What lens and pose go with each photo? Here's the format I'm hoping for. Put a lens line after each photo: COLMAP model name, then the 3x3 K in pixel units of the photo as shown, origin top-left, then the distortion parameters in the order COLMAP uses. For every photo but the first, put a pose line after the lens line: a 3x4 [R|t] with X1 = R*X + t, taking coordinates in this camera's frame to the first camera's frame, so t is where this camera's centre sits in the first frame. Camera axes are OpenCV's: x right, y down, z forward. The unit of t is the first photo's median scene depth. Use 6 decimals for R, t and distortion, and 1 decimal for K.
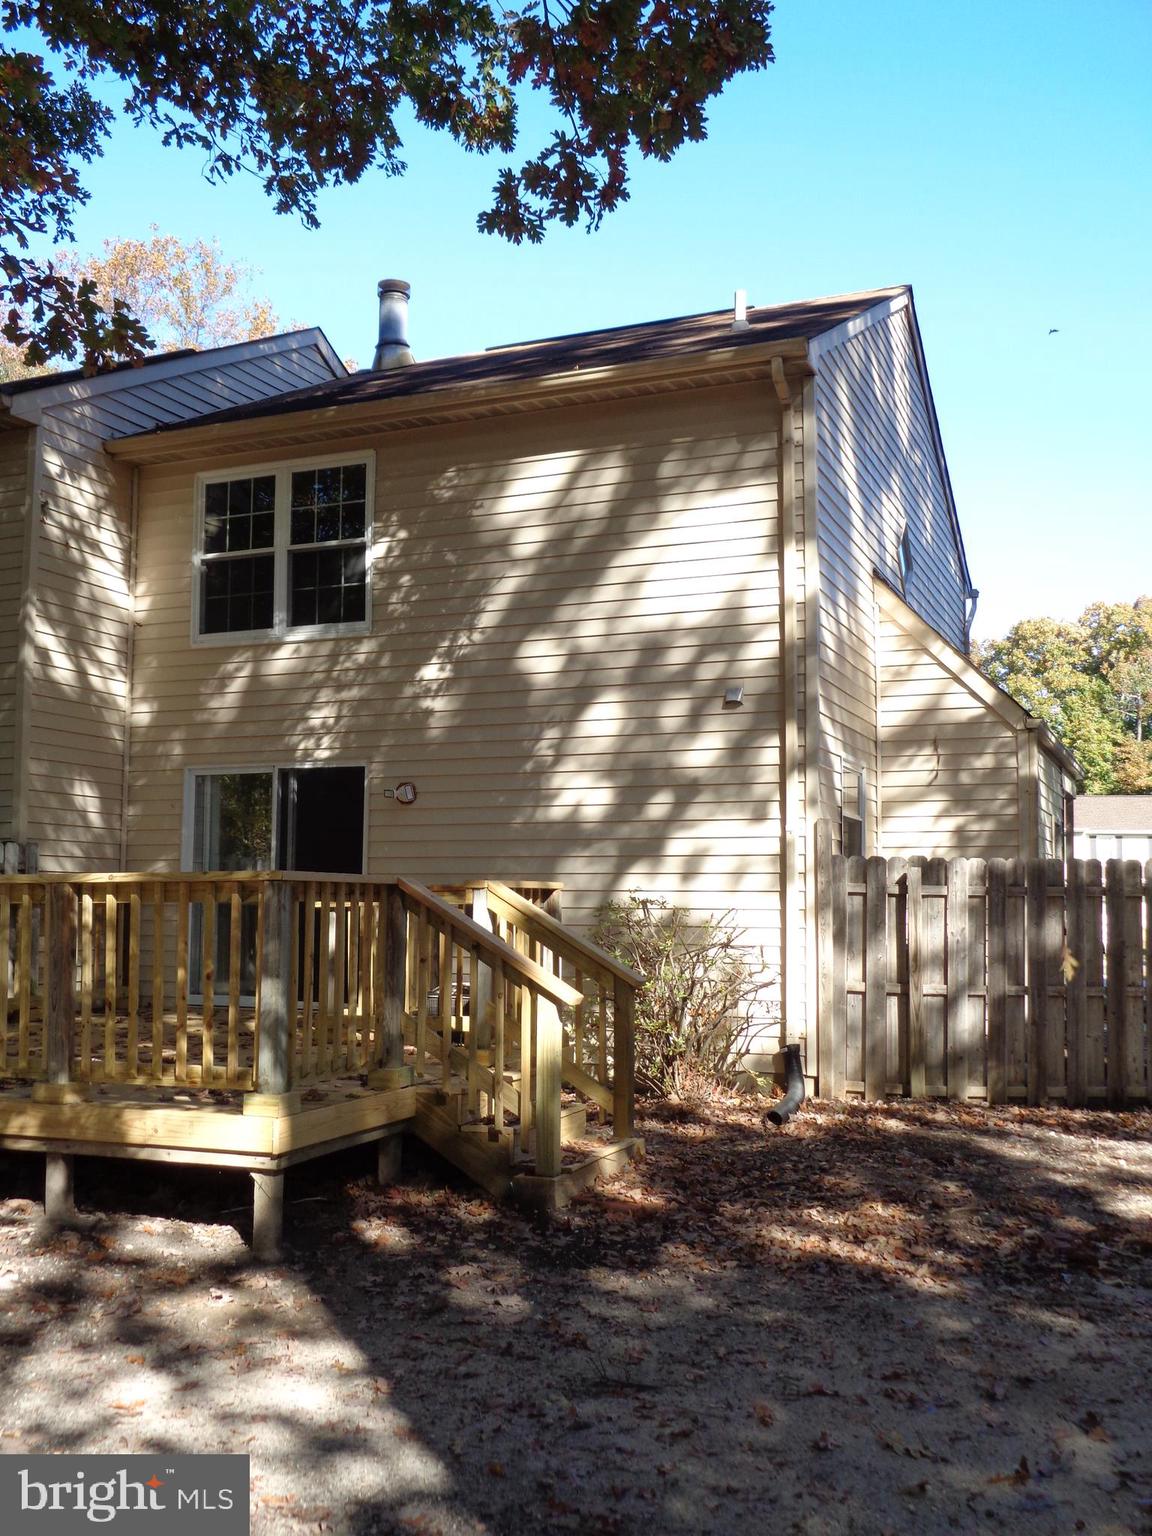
lens RADIAL K [[1444.1, 0, 570.8], [0, 1444.1, 772.8], [0, 0, 1]] dist [-0.022280, 0.000000]
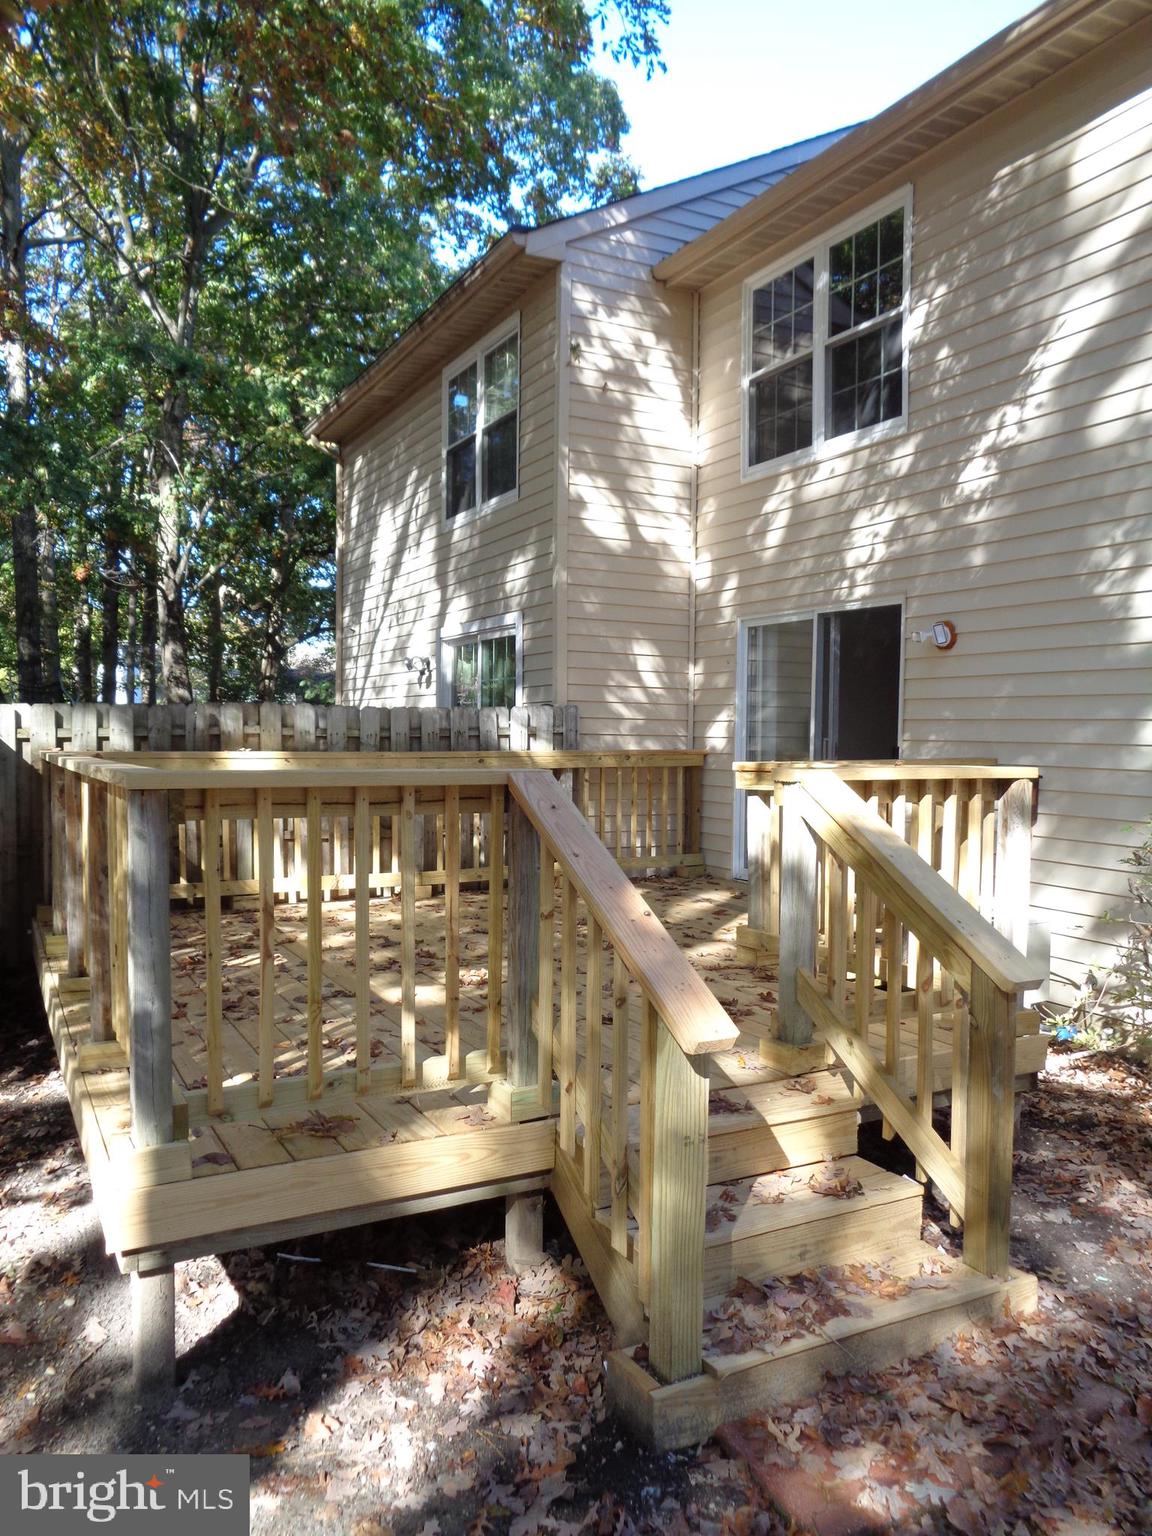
lens RADIAL K [[1143.7, 0, 589.0], [0, 1143.7, 765.8], [0, 0, 1]] dist [-0.019912, 0.005552]
pose [[0.776501, 0.021278, -0.629757, 0.114343], [0.052208, 0.993821, 0.097953, 0.013224], [0.627950, -0.108939, 0.770592, 0.389241]]
